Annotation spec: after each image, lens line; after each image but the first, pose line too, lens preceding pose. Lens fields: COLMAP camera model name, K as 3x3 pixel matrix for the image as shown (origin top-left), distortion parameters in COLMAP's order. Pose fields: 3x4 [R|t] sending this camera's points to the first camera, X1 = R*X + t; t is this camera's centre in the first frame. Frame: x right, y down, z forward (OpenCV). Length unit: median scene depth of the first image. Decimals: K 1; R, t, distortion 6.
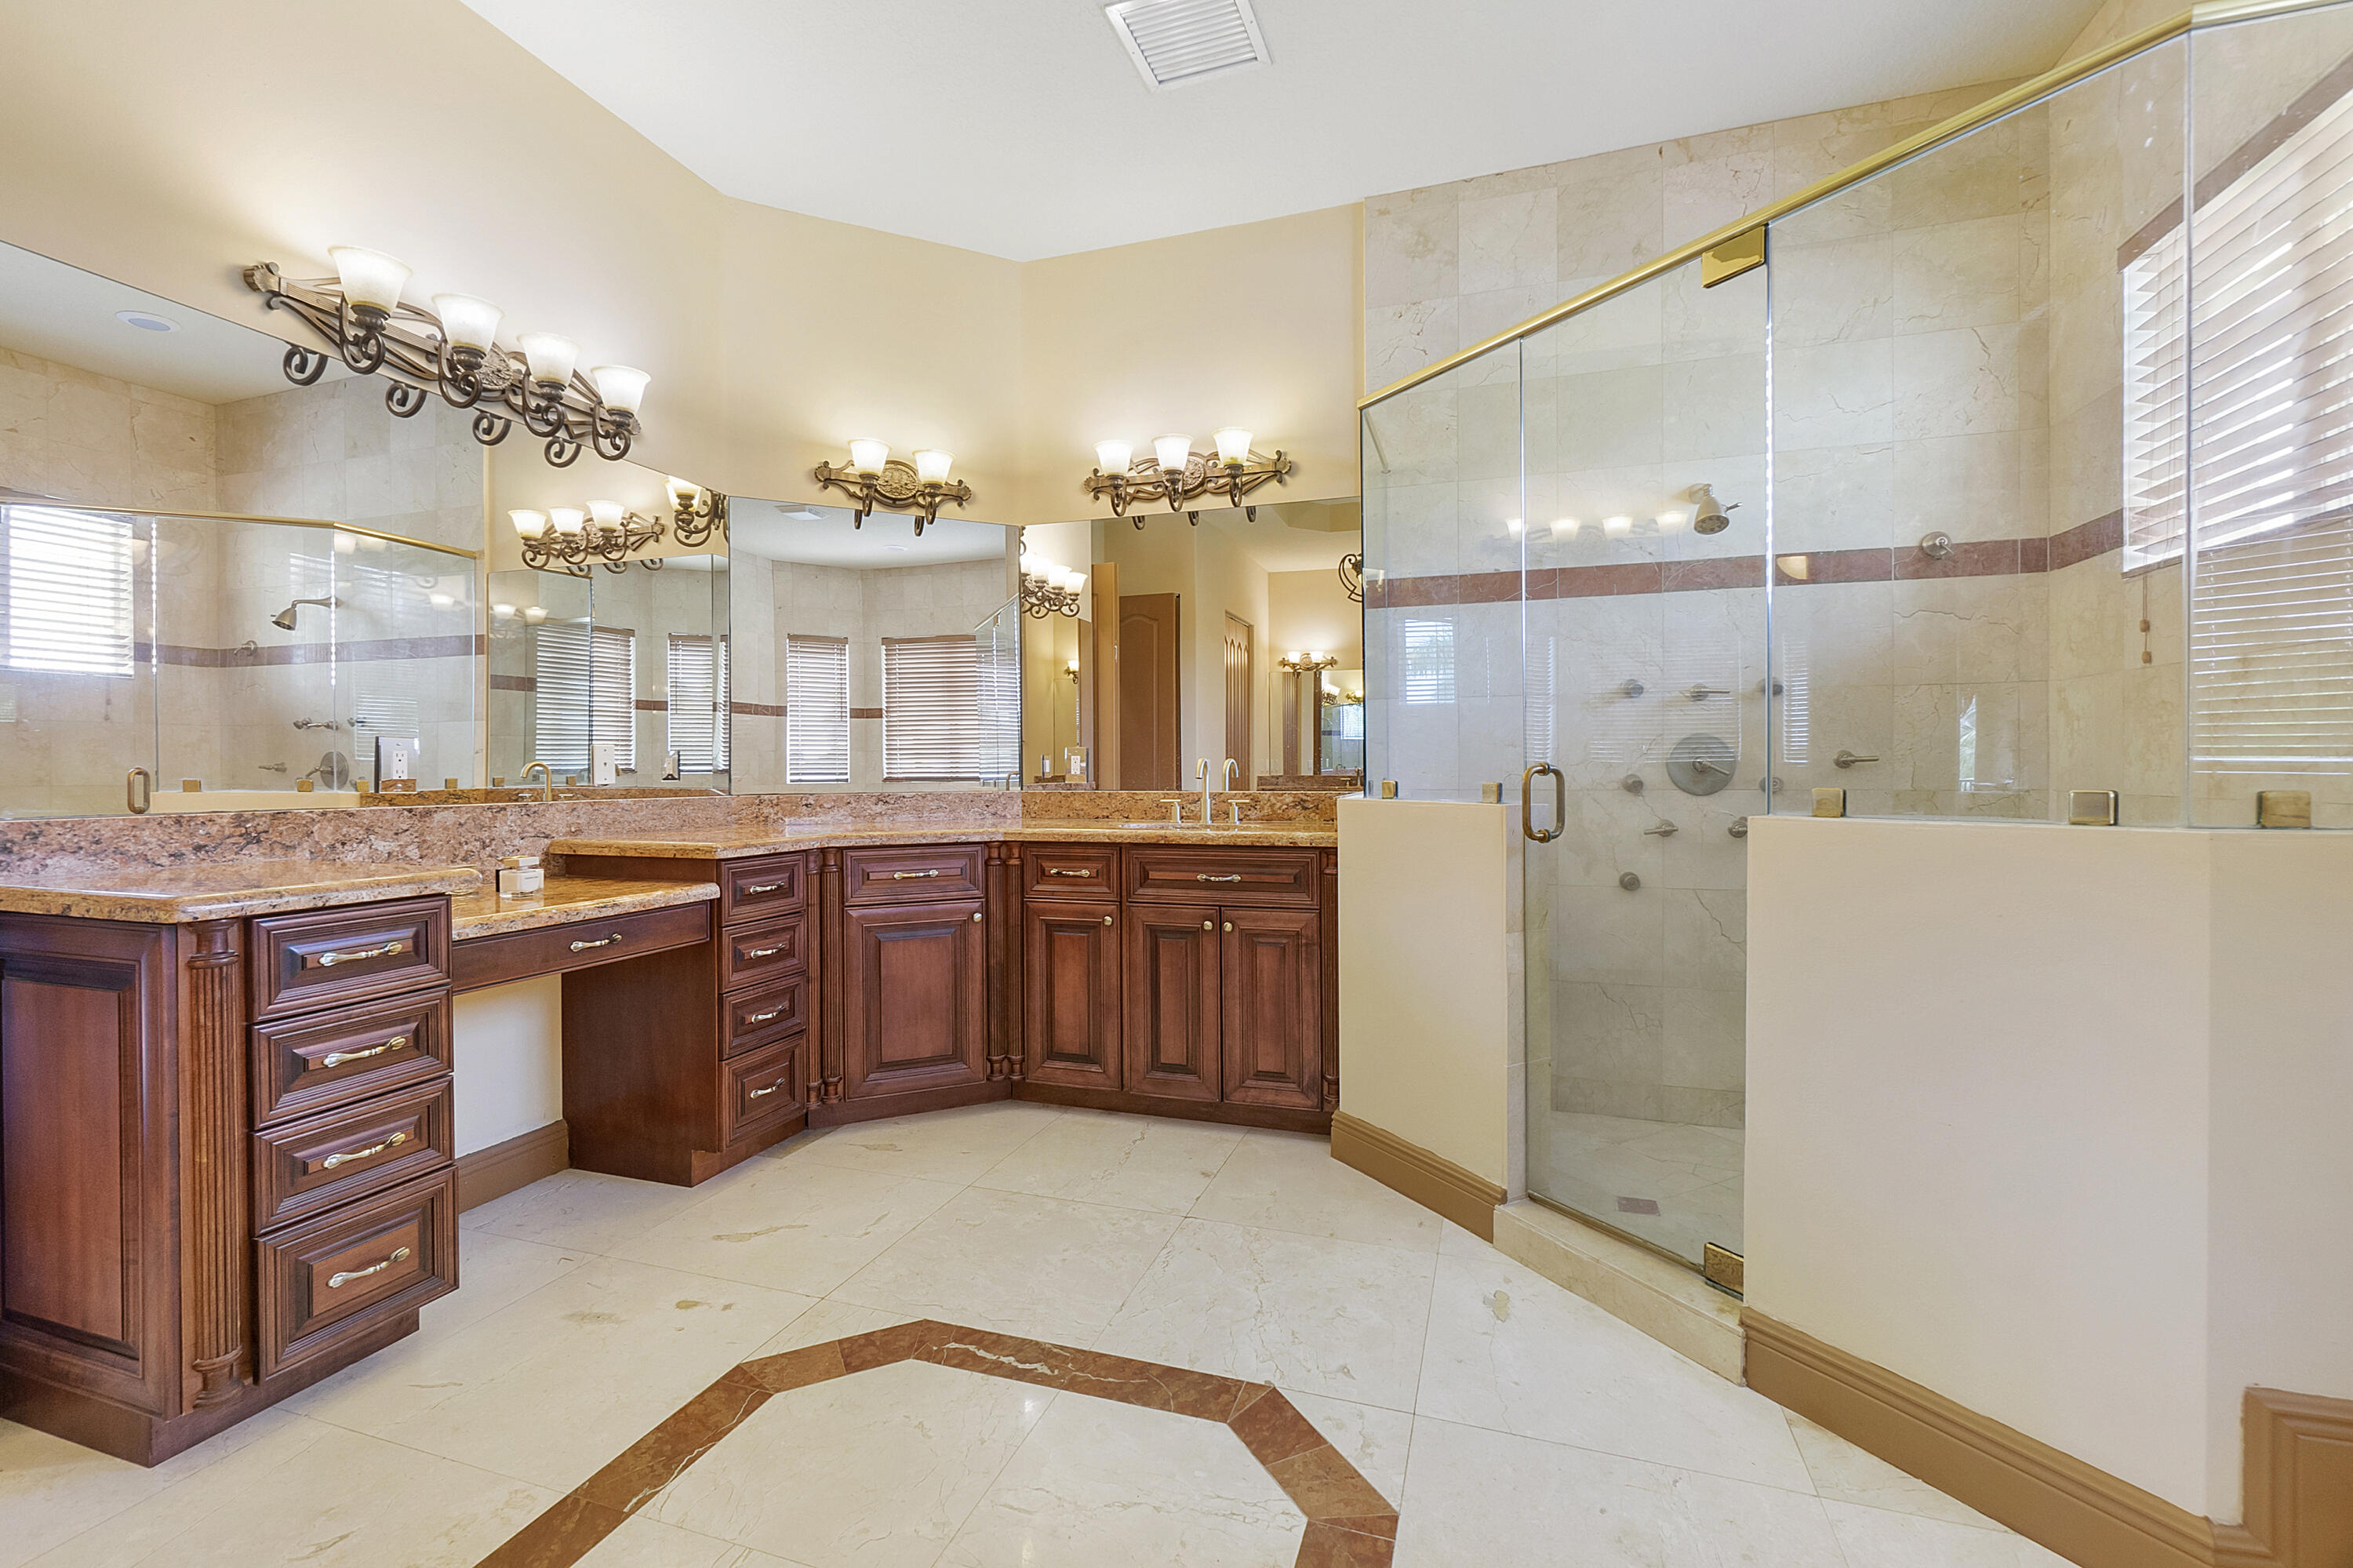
lens RADIAL K [[1019.6, 0, 1175.5], [0, 1019.6, 783.7], [0, 0, 1]] dist [-0.001264, 0.000281]
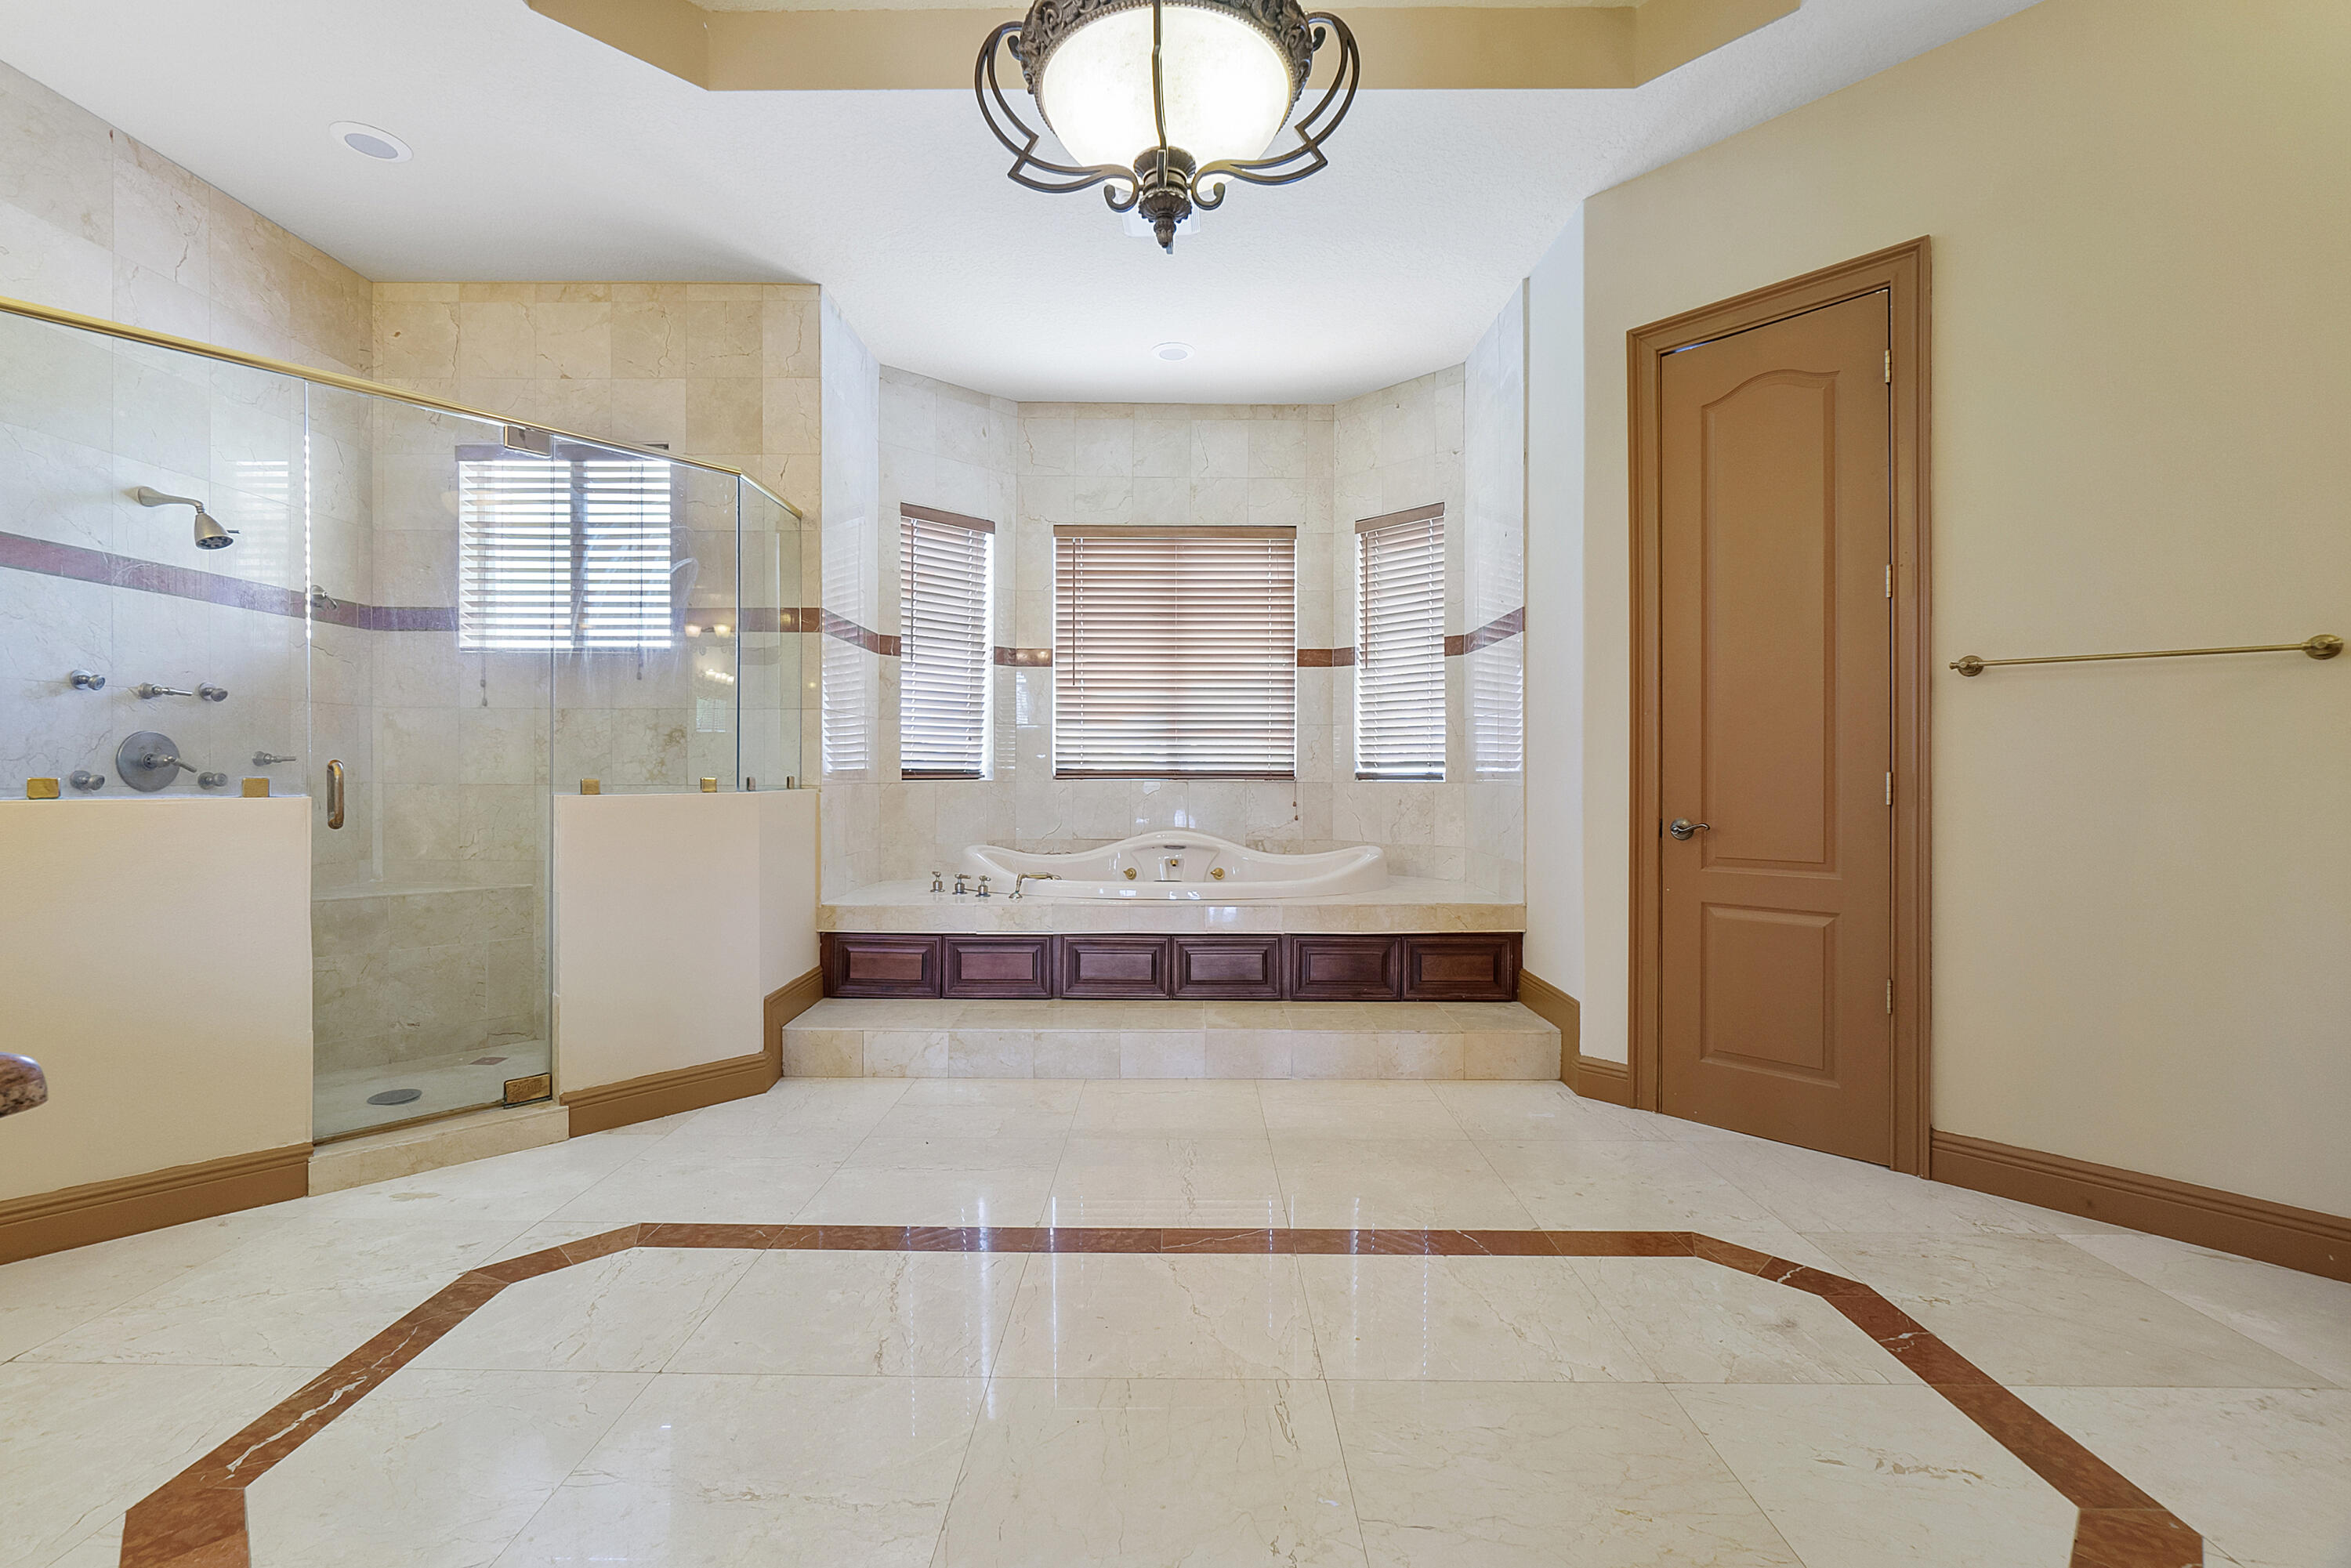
lens RADIAL K [[1018.7, 0, 1175.2], [0, 1018.7, 776.1], [0, 0, 1]] dist [-0.001264, 0.000281]
pose [[-0.306820, -0.003471, 0.951761, -1.007440], [0.004671, 0.999976, 0.005153, -0.005051], [-0.951756, 0.006026, -0.306797, 0.428260]]
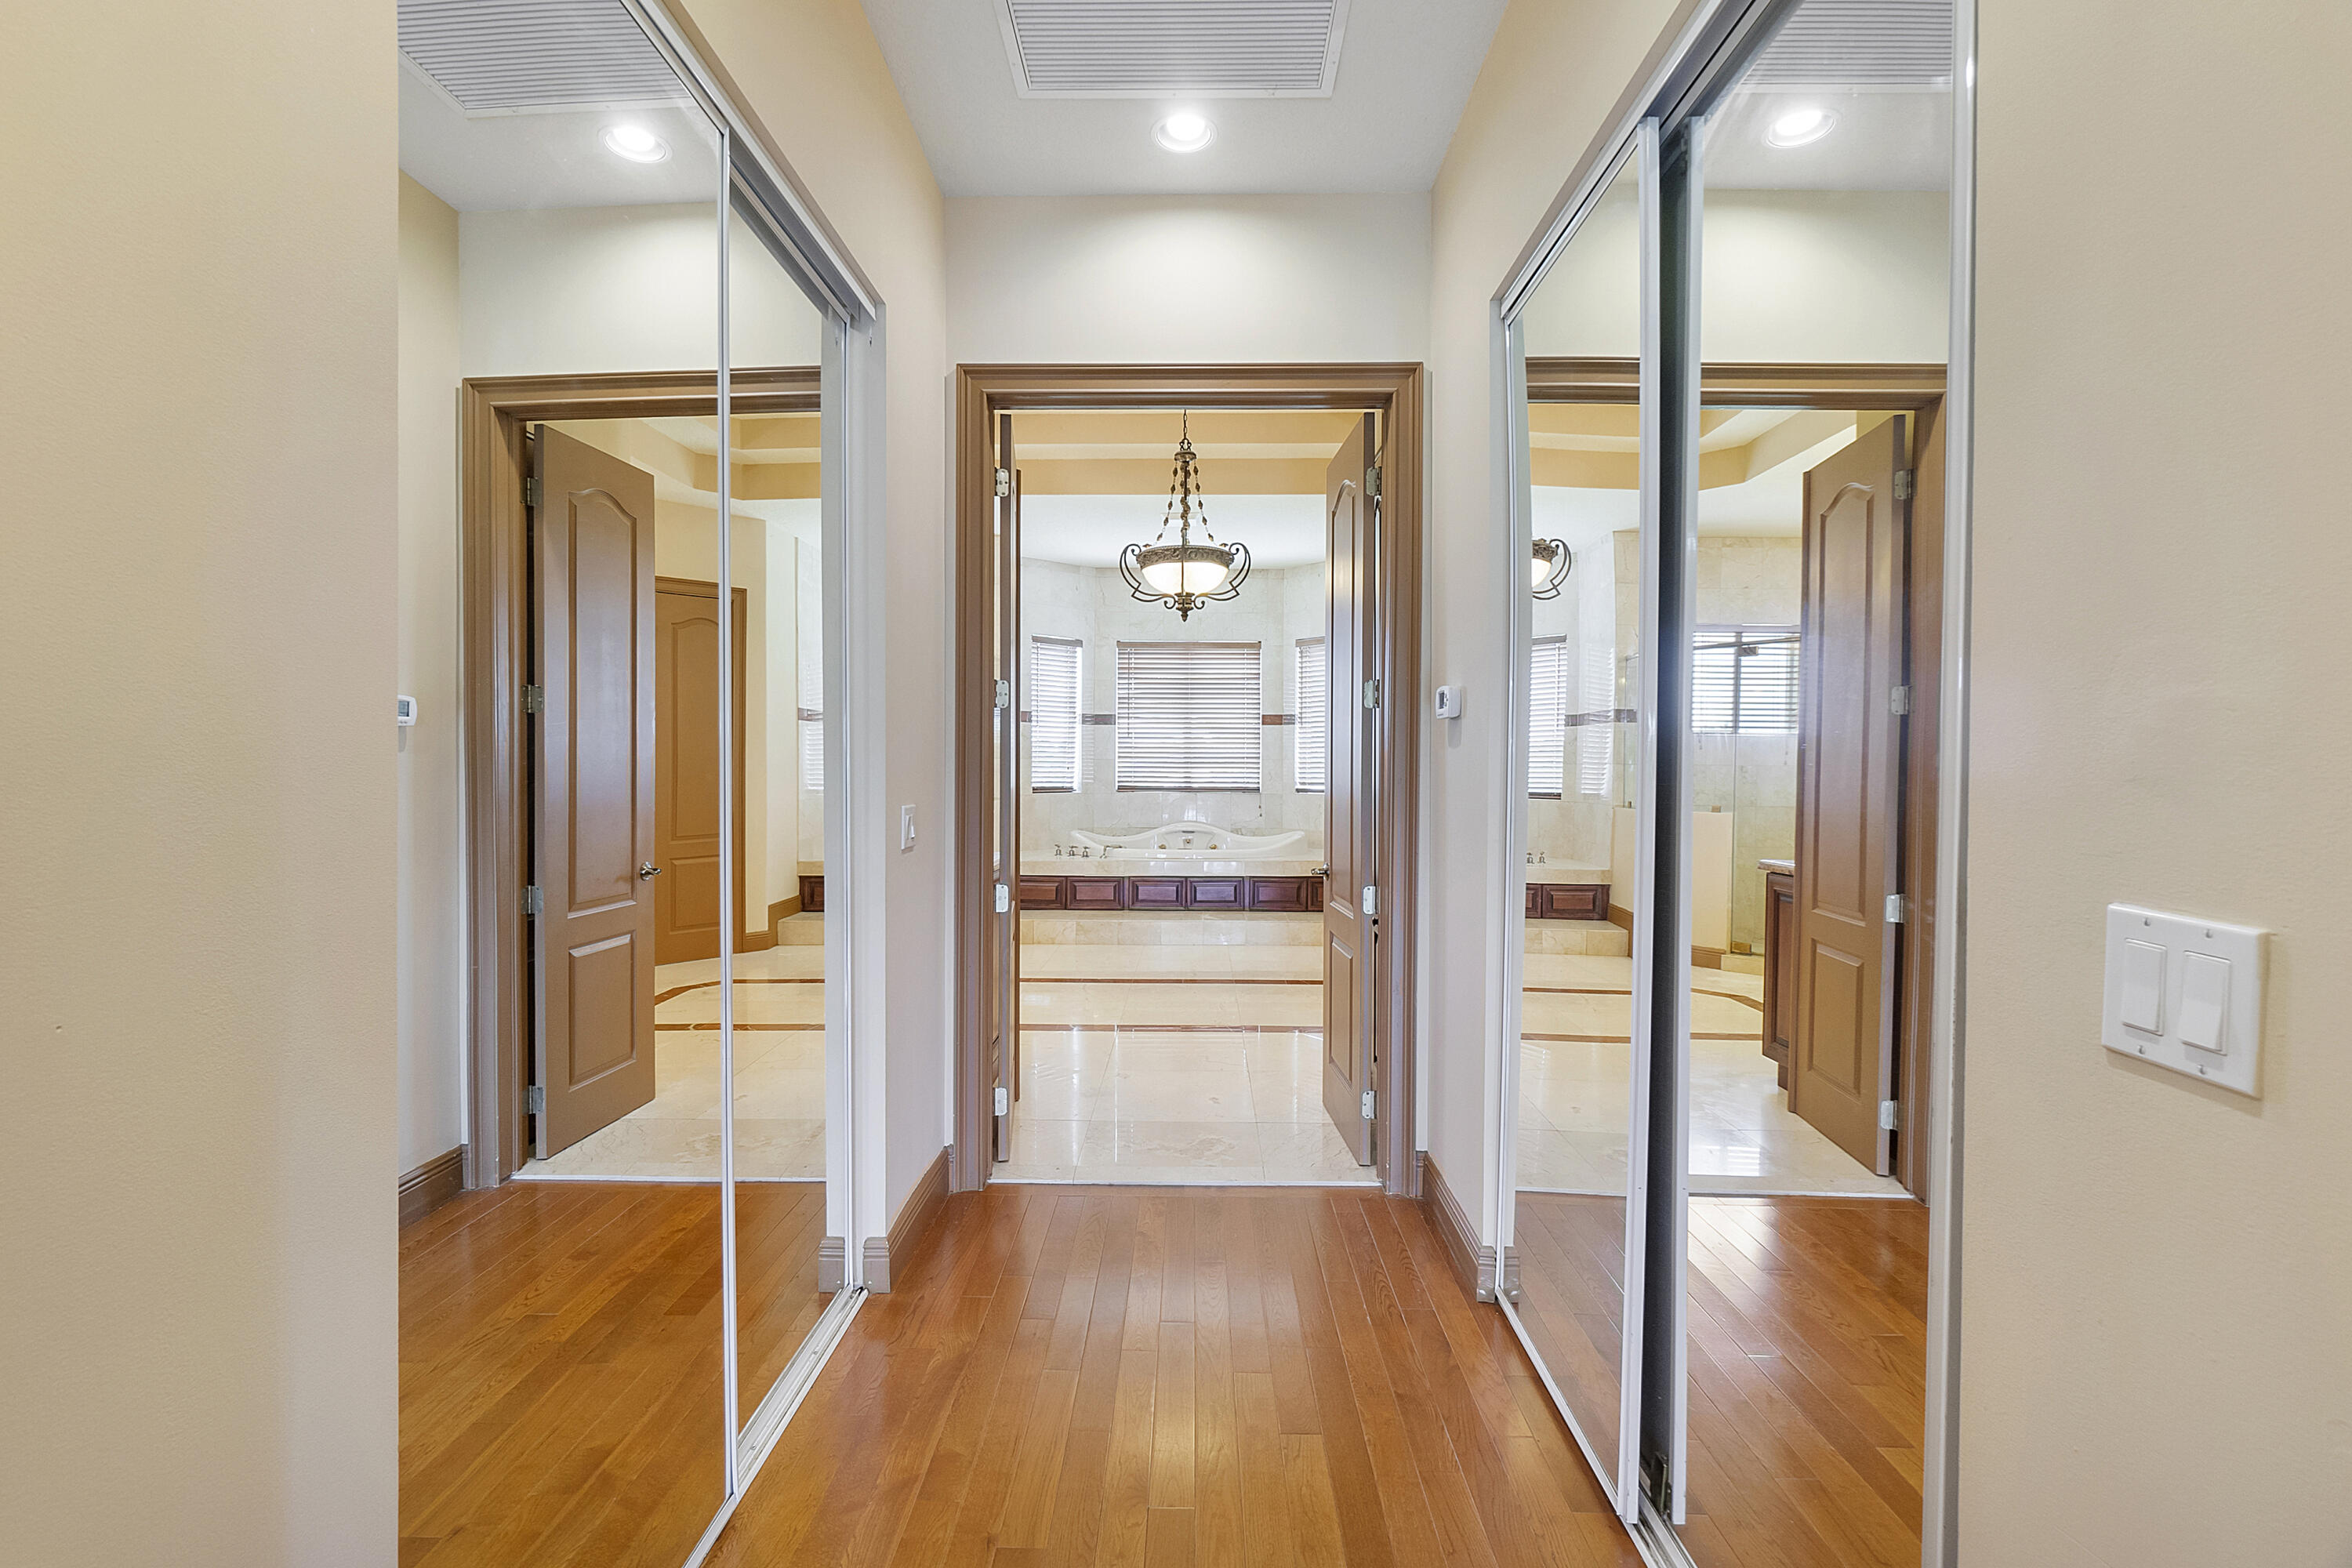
lens RADIAL K [[1019.1, 0, 1178.3], [0, 1019.1, 781.9], [0, 0, 1]] dist [-0.001264, 0.000281]
pose [[-0.295895, -0.012604, 0.955137, -2.384041], [0.004488, 0.999884, 0.014585, -0.074780], [-0.955210, 0.008602, -0.295804, 0.866982]]
